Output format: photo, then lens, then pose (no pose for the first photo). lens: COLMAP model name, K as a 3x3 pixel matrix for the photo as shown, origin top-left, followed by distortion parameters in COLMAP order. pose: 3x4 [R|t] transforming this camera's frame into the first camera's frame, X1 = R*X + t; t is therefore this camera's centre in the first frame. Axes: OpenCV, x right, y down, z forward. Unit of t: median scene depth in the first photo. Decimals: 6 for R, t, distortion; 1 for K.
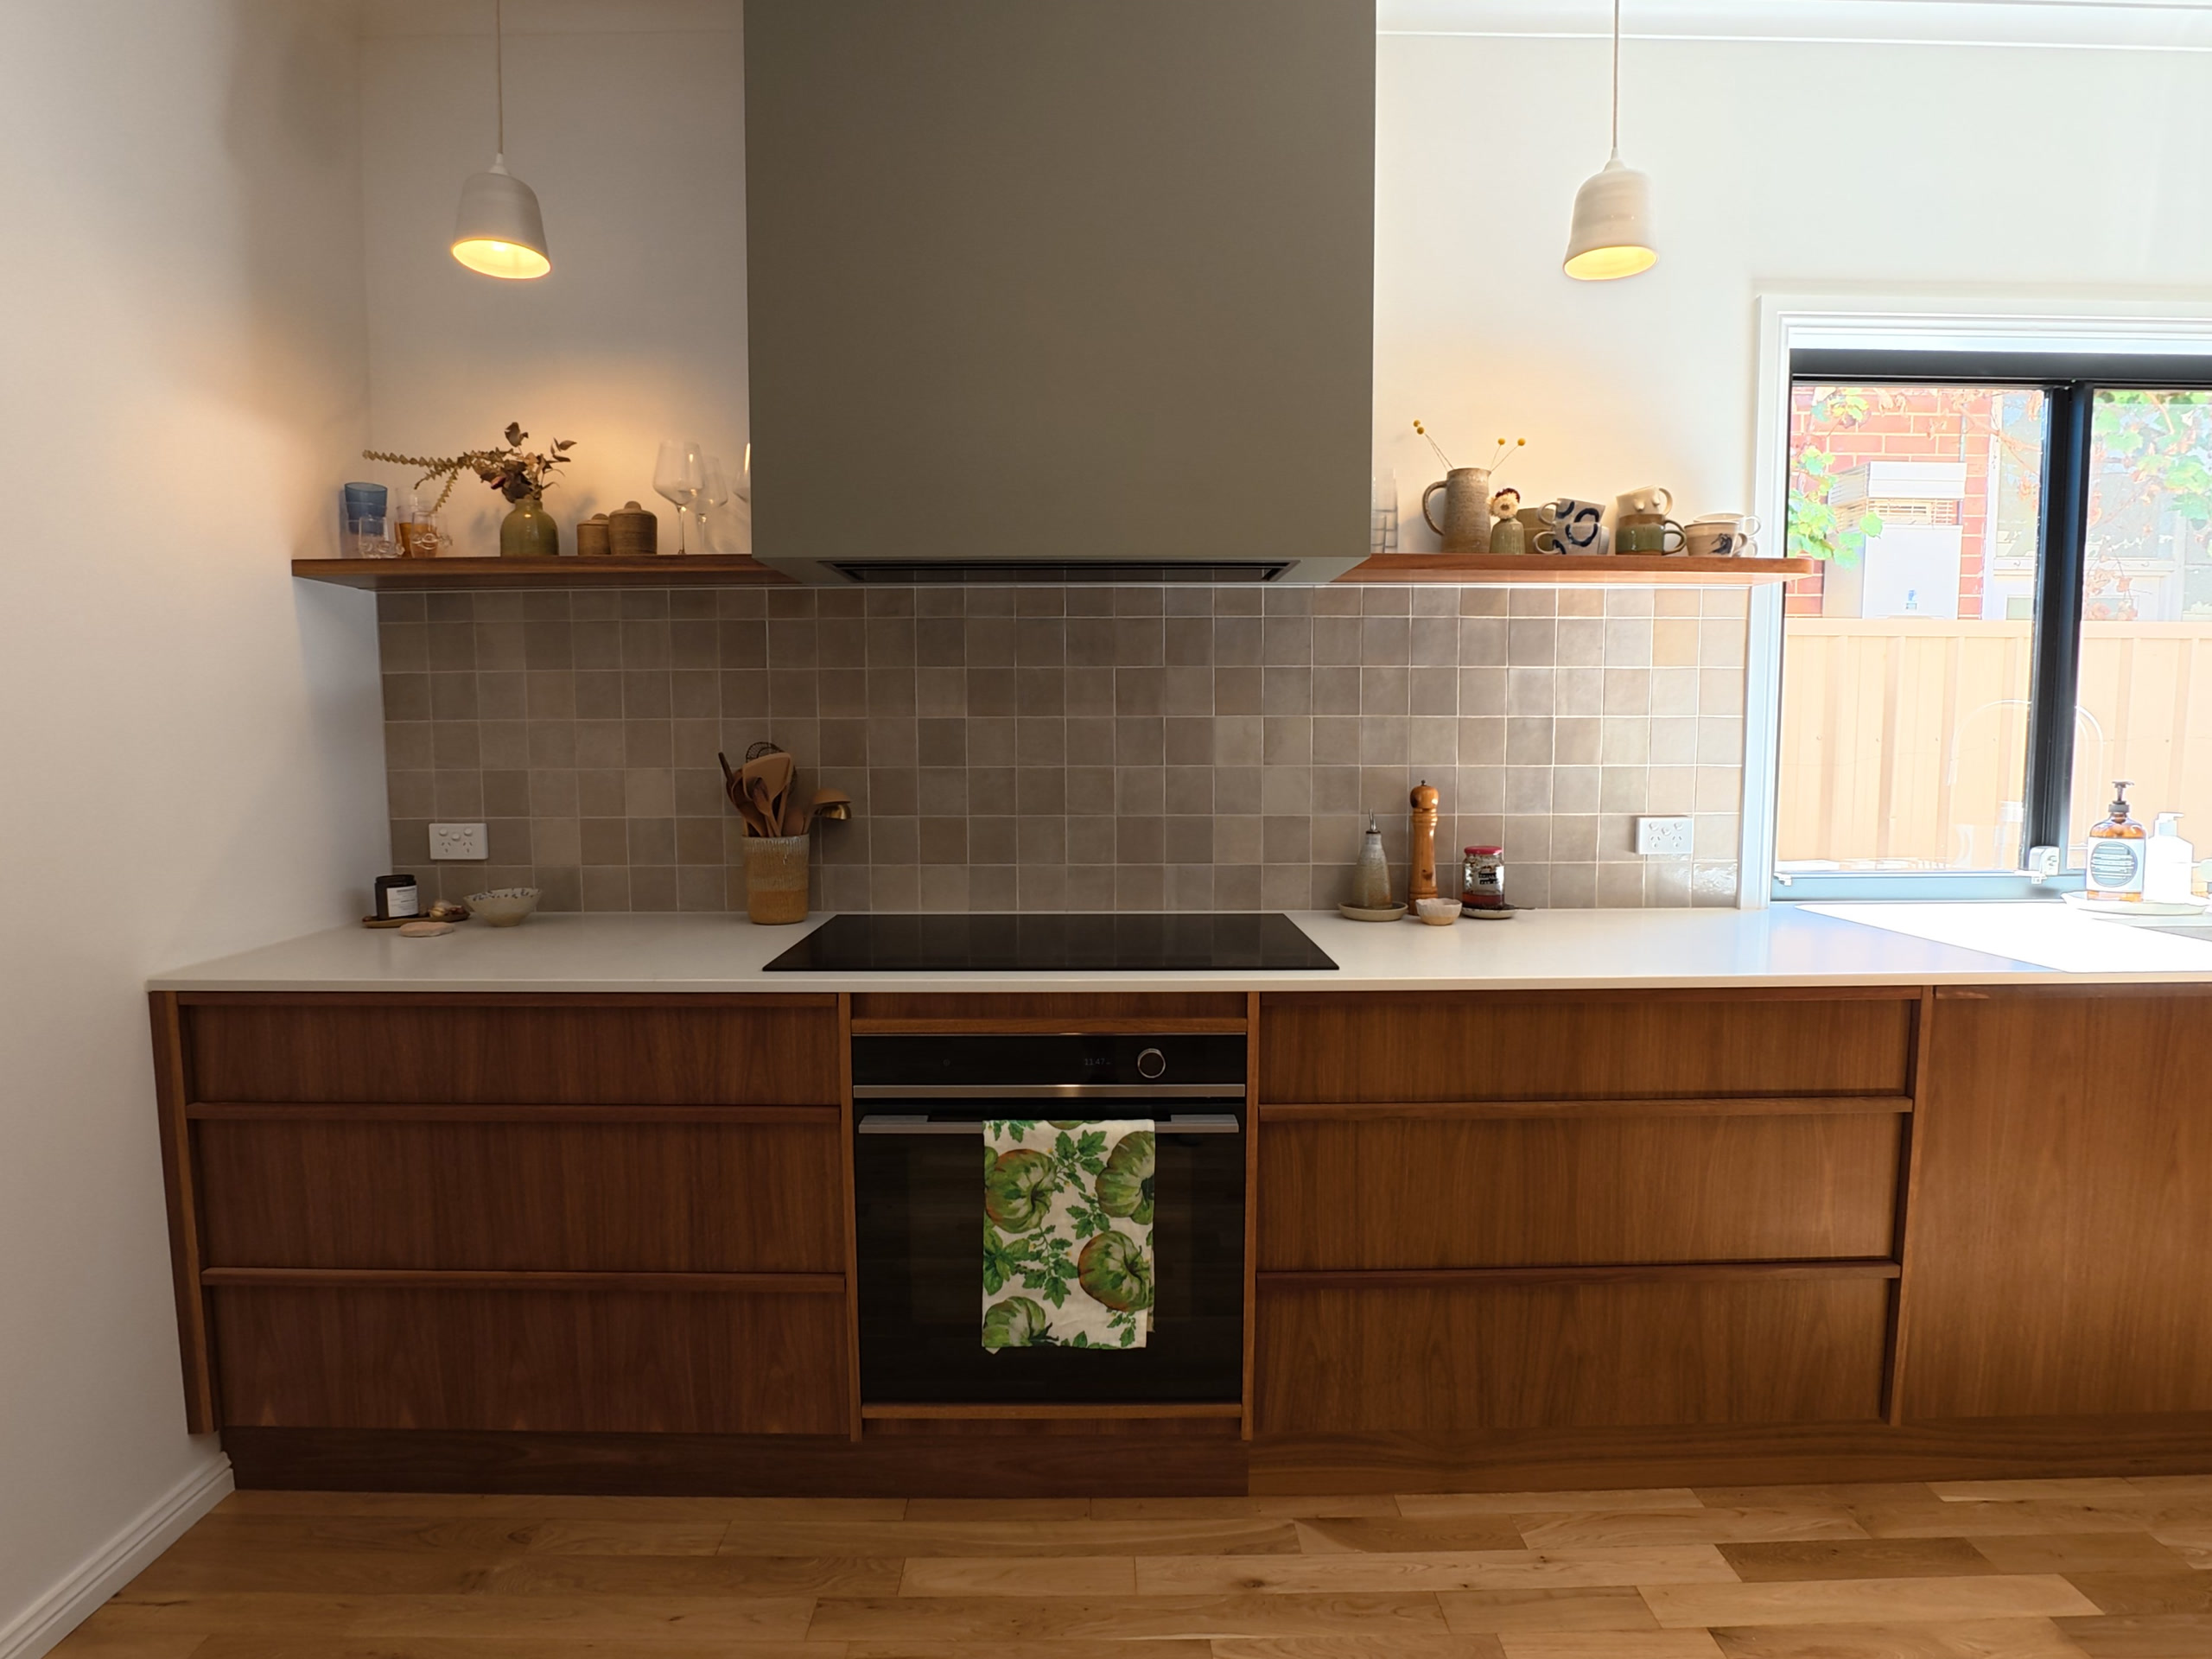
lens RADIAL K [[1139.0, 0, 1108.3], [0, 1139.0, 835.8], [0, 0, 1]] dist [-0.047825, 0.011722]
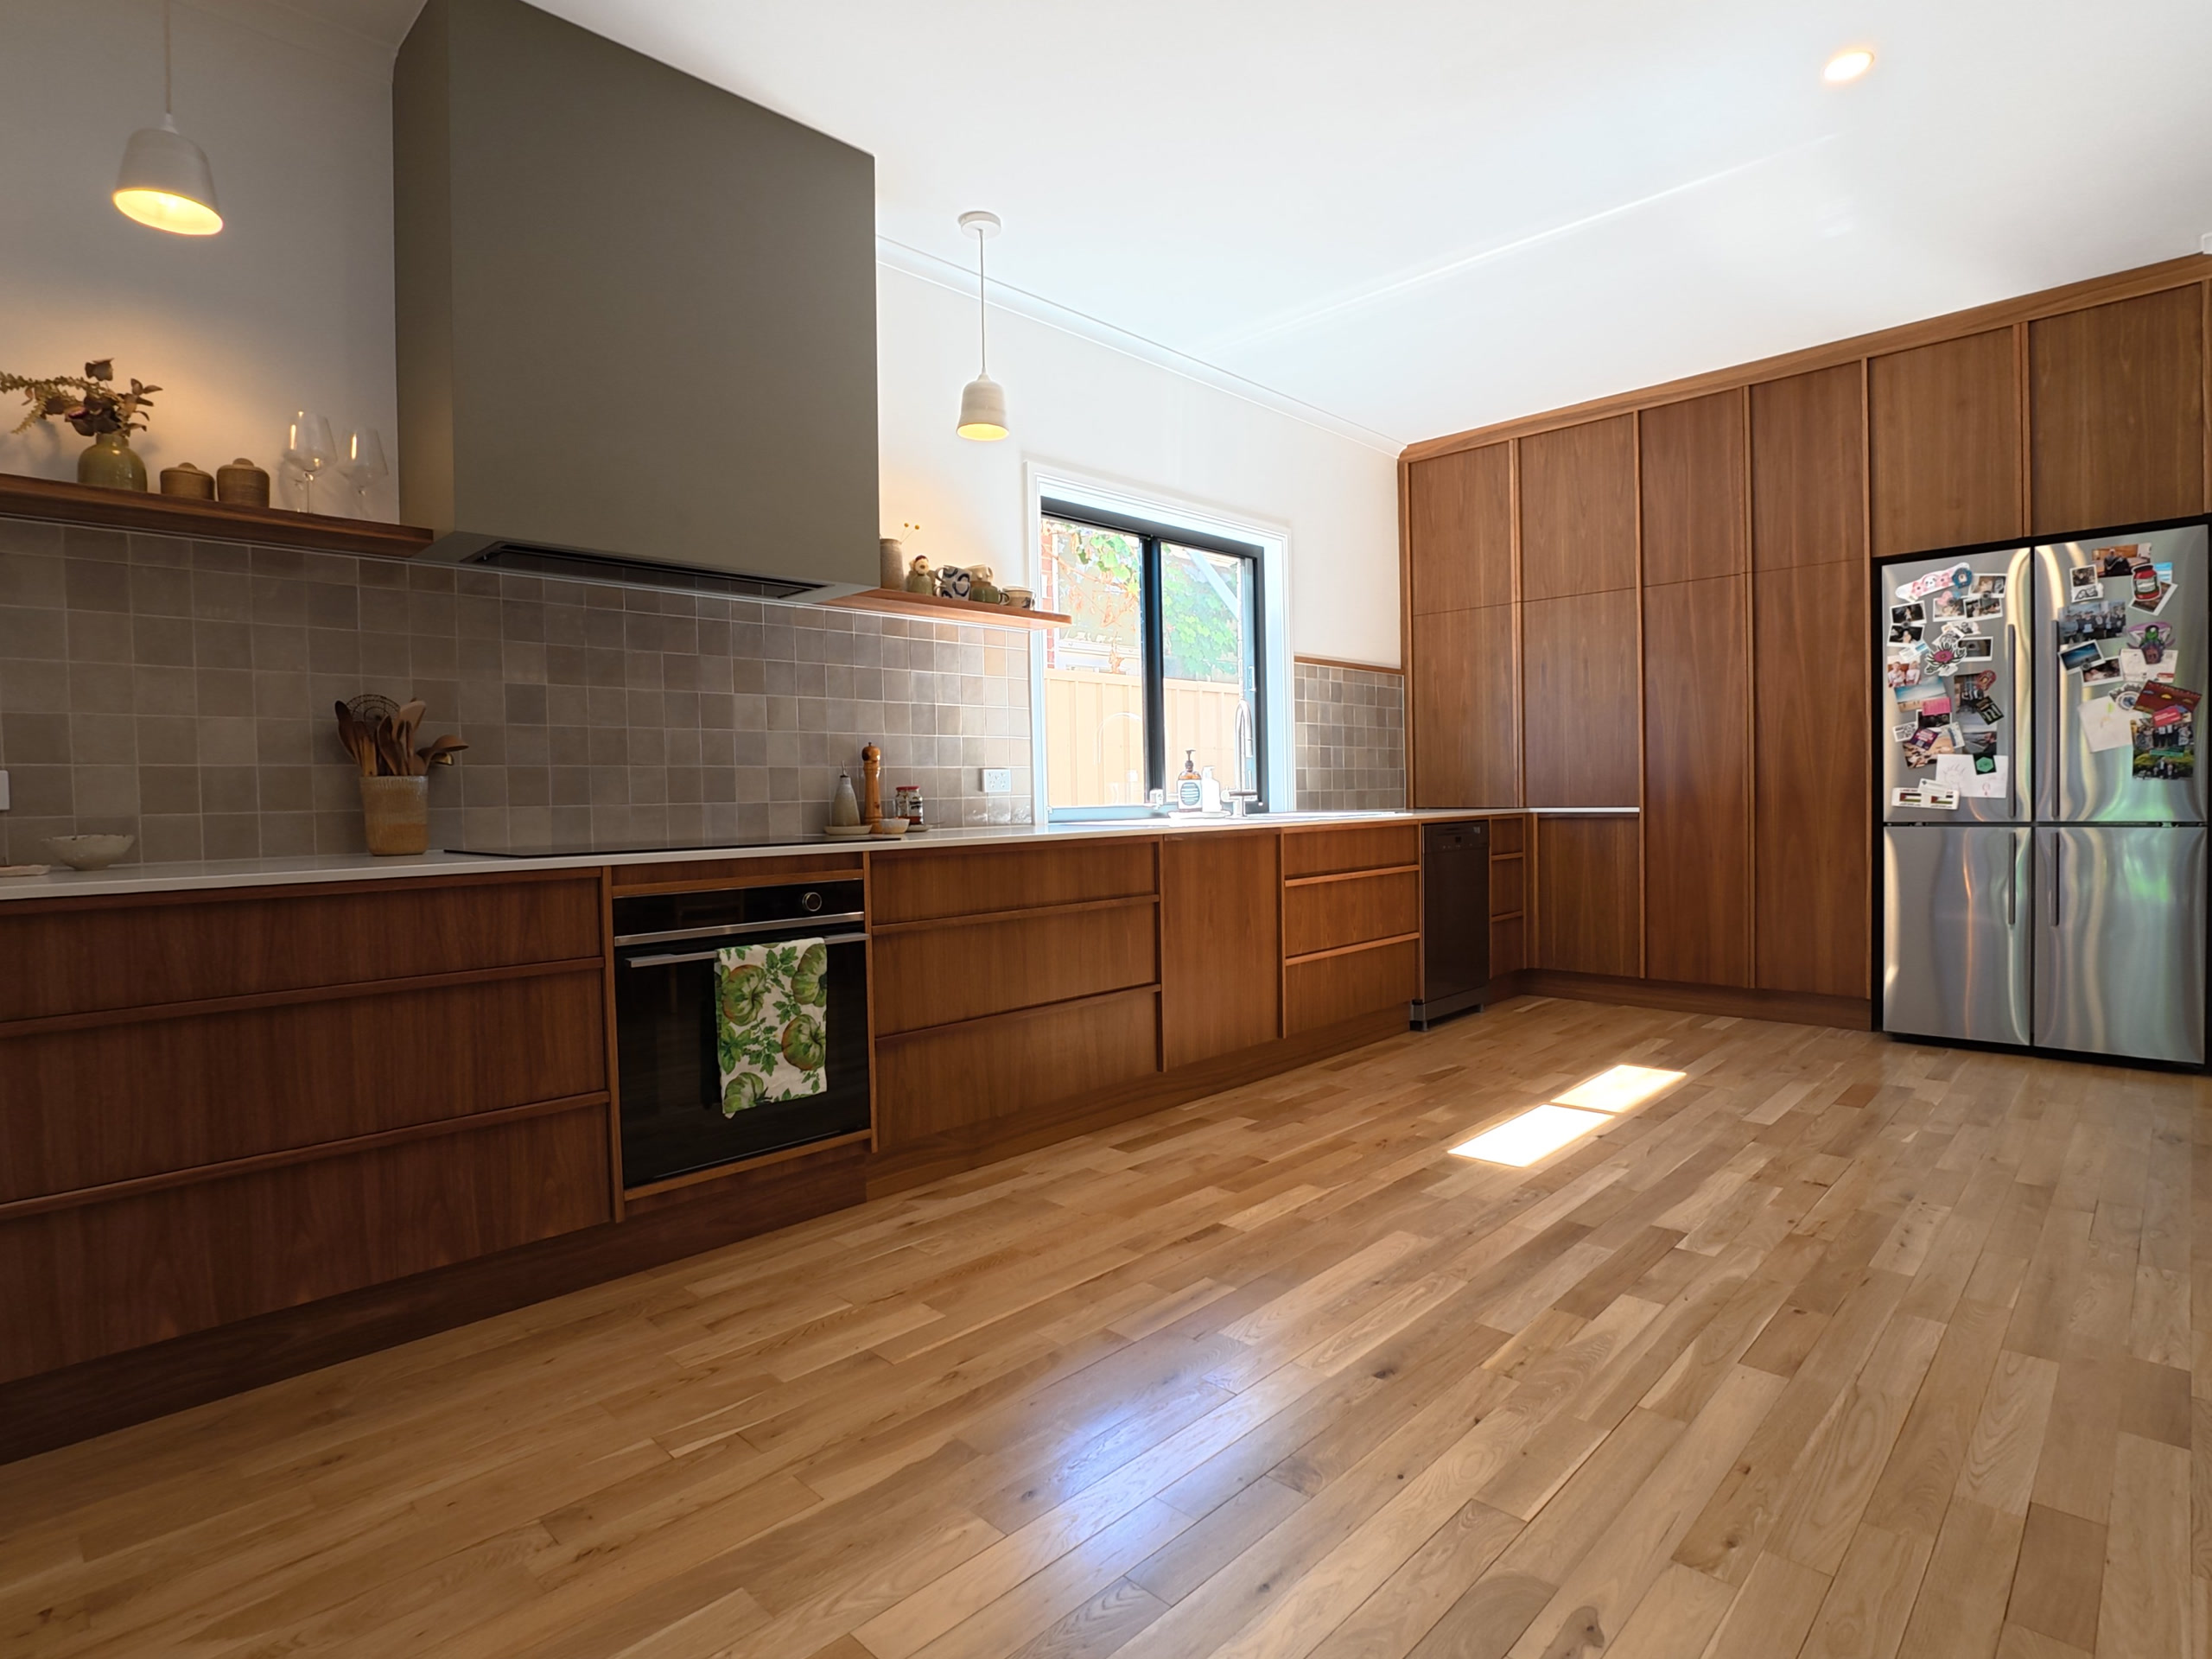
lens RADIAL K [[1139.0, 0, 1097.2], [0, 1139.0, 832.1], [0, 0, 1]] dist [-0.047825, 0.011722]
pose [[0.709111, -0.034385, 0.704258, -0.709547], [0.080032, 0.996280, -0.031941, 0.175801], [-0.700540, 0.079013, 0.709225, -0.321675]]
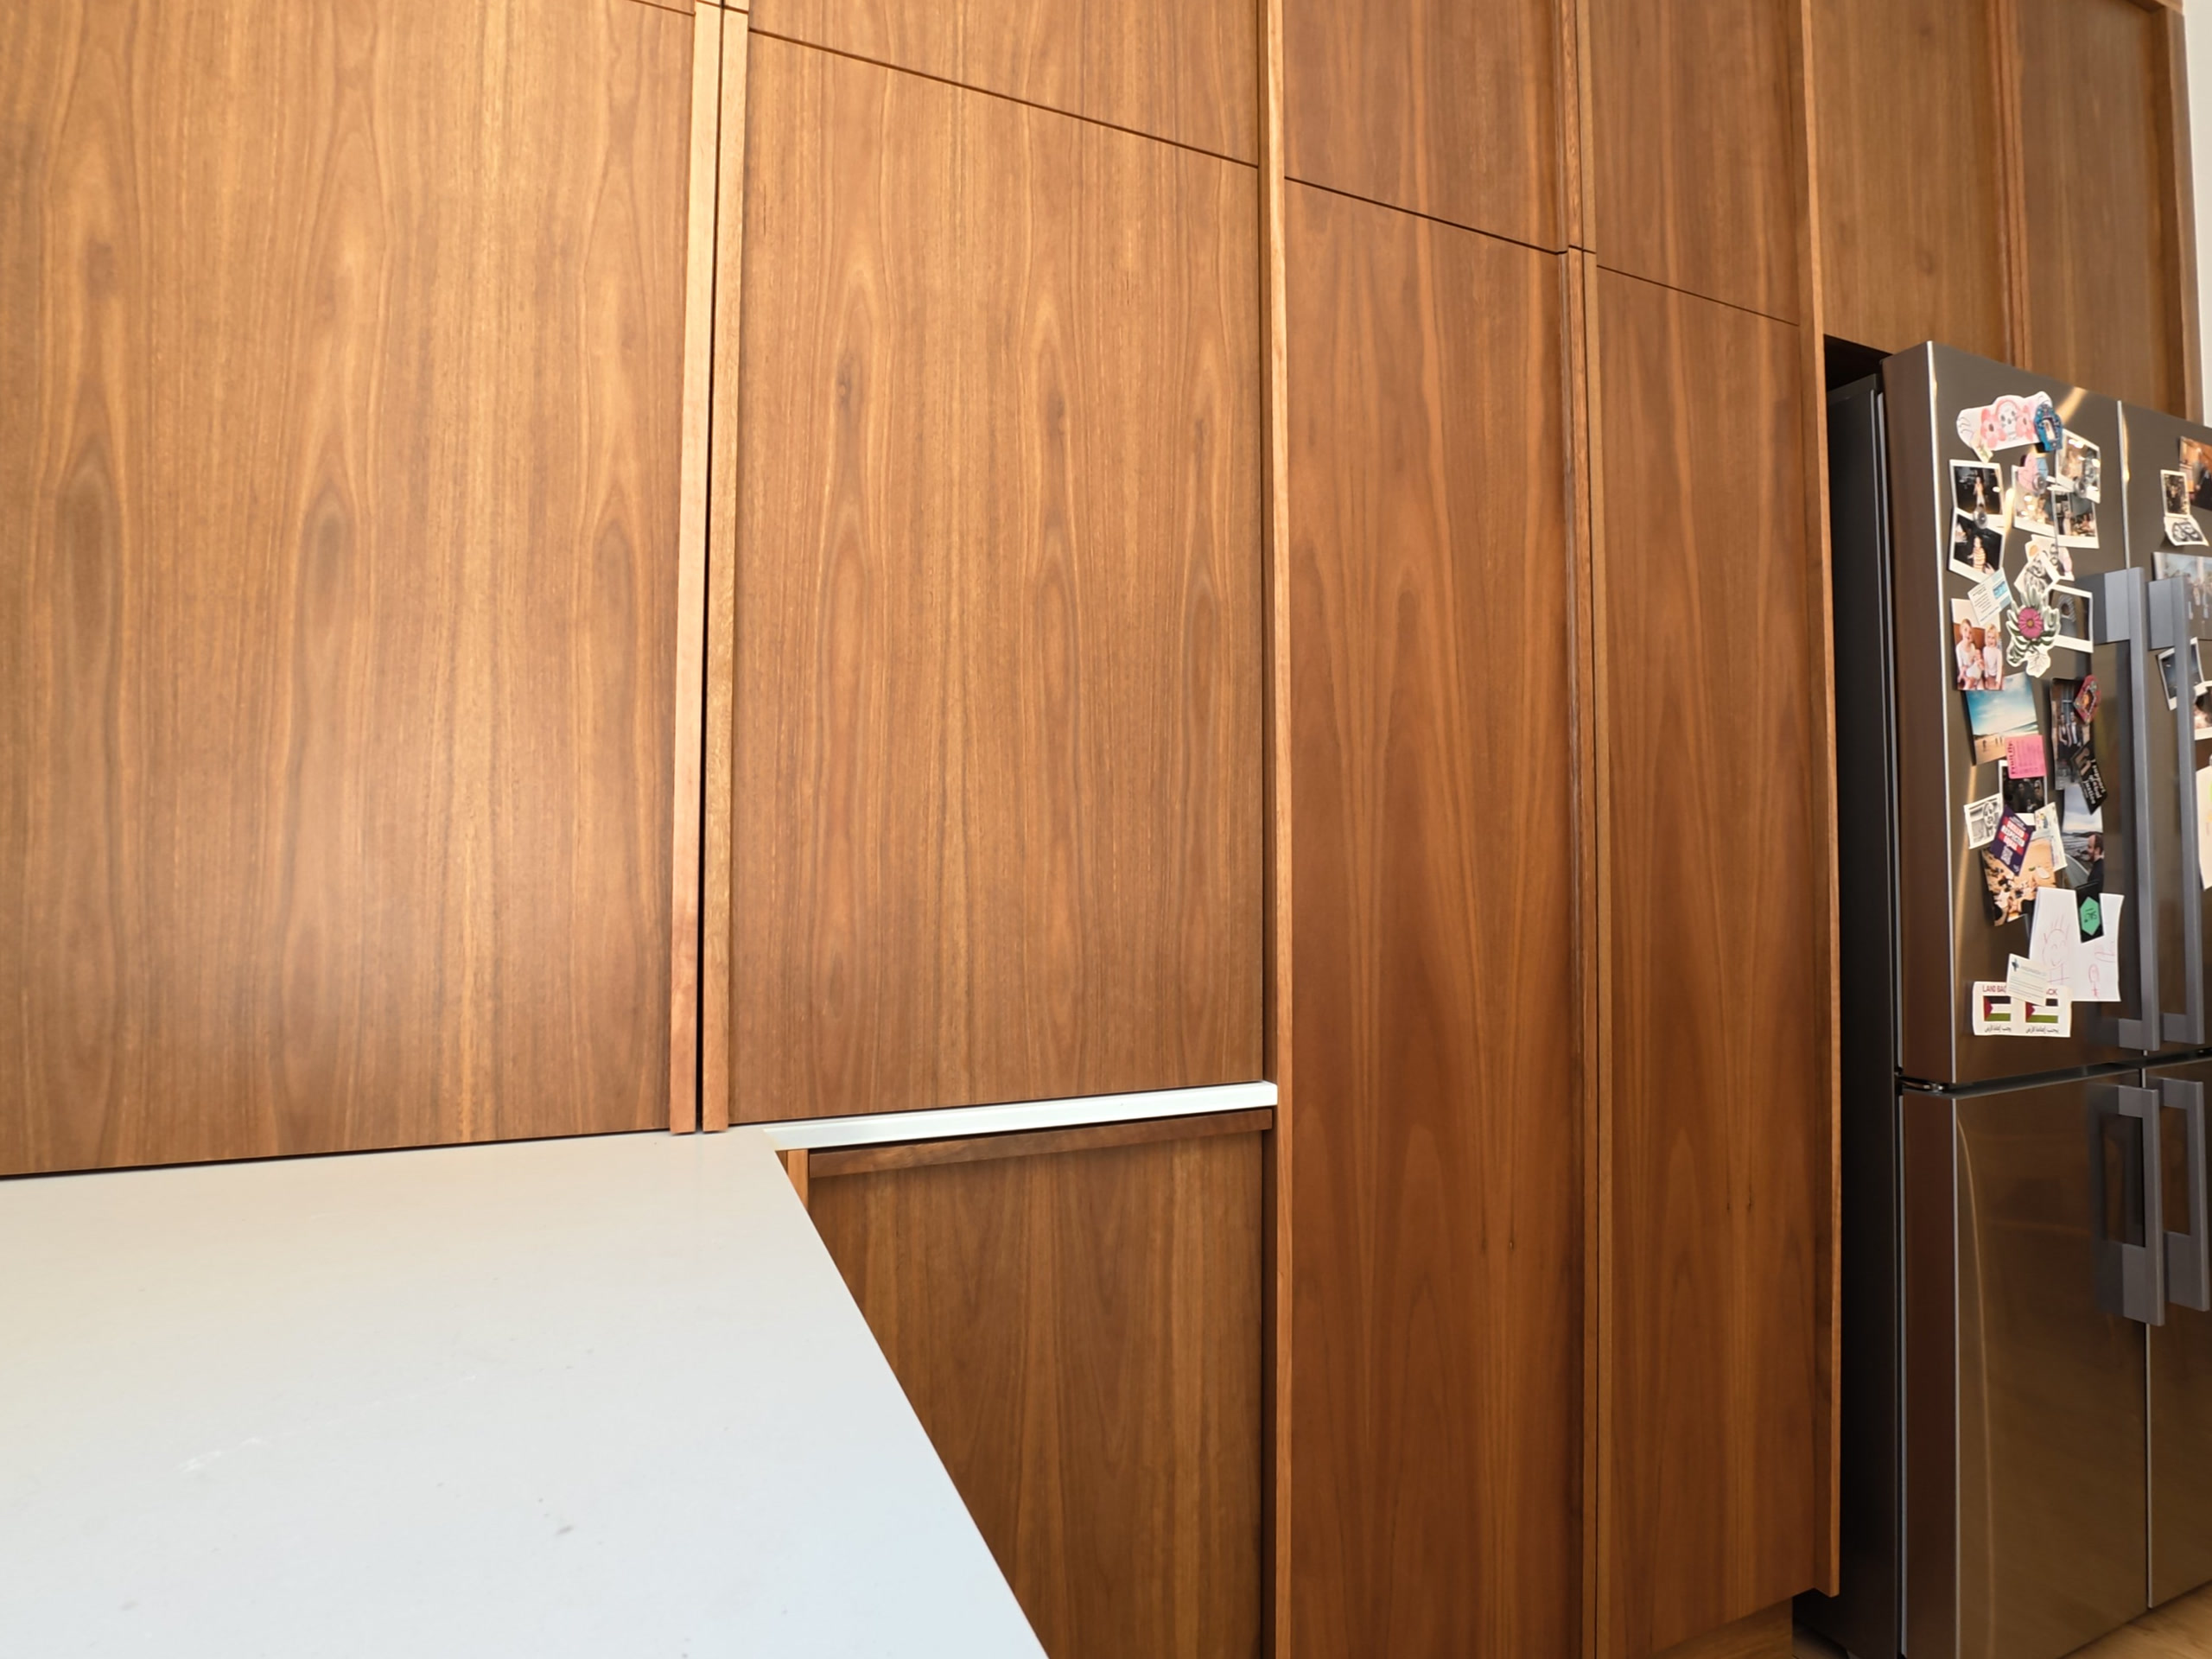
lens RADIAL K [[1139.0, 0, 1097.8], [0, 1139.0, 821.3], [0, 0, 1]] dist [-0.047825, 0.011722]
pose [[-0.383495, 0.030042, 0.923054, 1.568998], [0.079948, 0.996799, 0.000773, -0.018826], [-0.920076, 0.074093, -0.384669, 1.000397]]
